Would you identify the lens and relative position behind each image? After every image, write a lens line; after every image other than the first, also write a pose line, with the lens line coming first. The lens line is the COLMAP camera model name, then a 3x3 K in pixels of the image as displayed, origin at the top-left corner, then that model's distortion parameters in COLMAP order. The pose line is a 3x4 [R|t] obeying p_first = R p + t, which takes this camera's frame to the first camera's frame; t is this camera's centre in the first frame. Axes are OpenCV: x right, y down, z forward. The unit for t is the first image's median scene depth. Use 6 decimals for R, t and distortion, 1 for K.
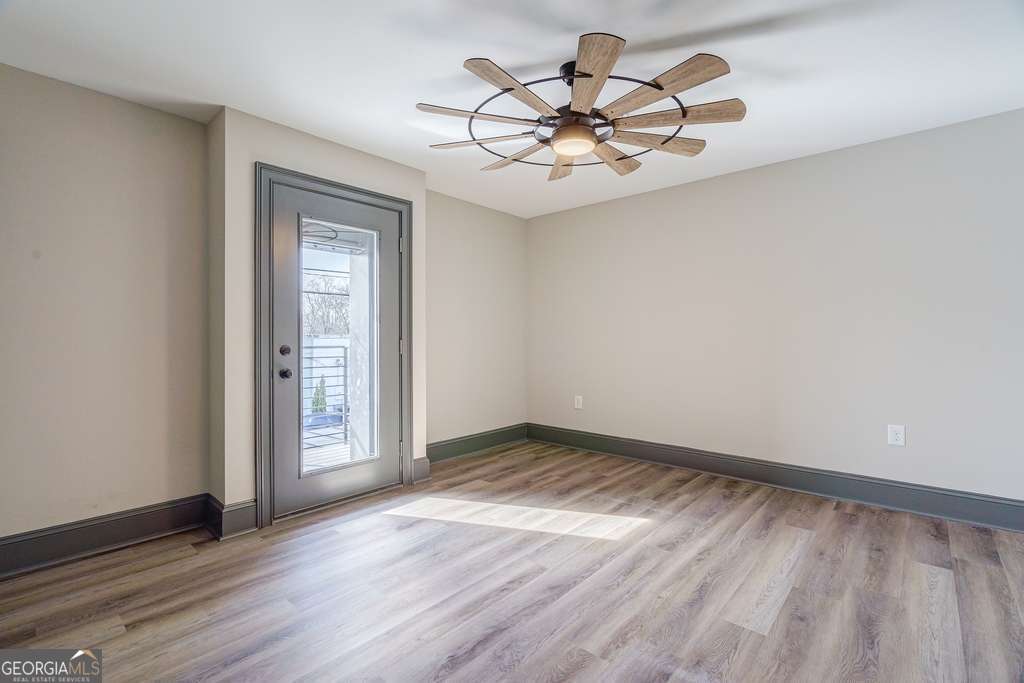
lens RADIAL K [[465.9, 0, 510.0], [0, 465.9, 344.3], [0, 0, 1]] dist [-0.001931, 0.000292]
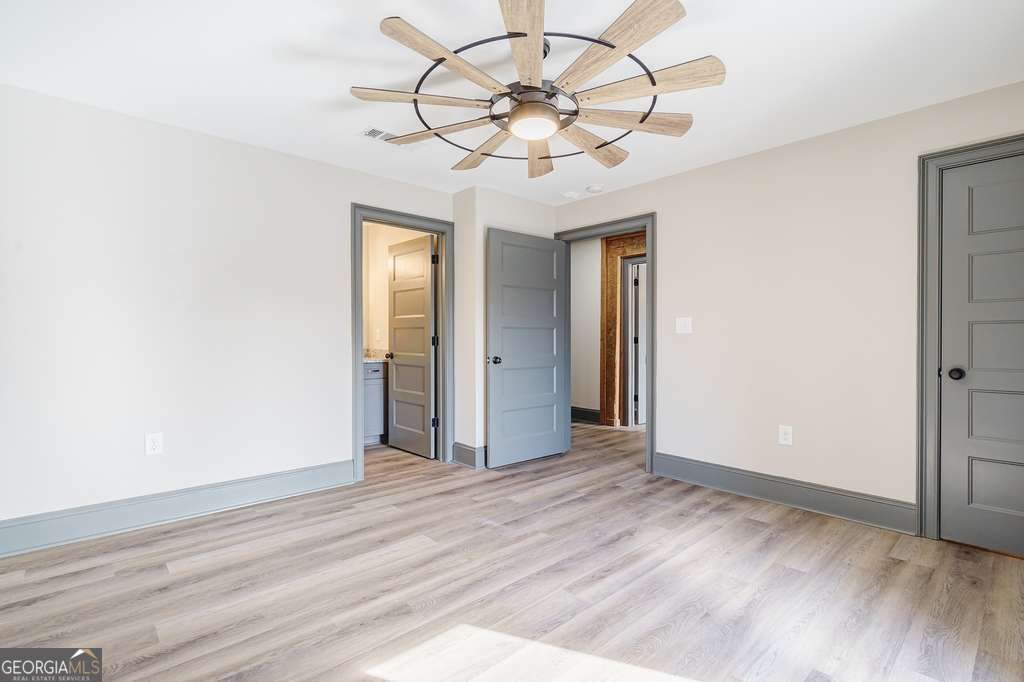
lens RADIAL K [[476.3, 0, 504.3], [0, 476.3, 337.2], [0, 0, 1]] dist [-0.002346, 0.000250]
pose [[-0.993684, 0.000868, 0.112212, 0.096290], [0.002546, 0.999887, 0.014811, -0.025694], [-0.112186, 0.015003, -0.993574, 2.026611]]
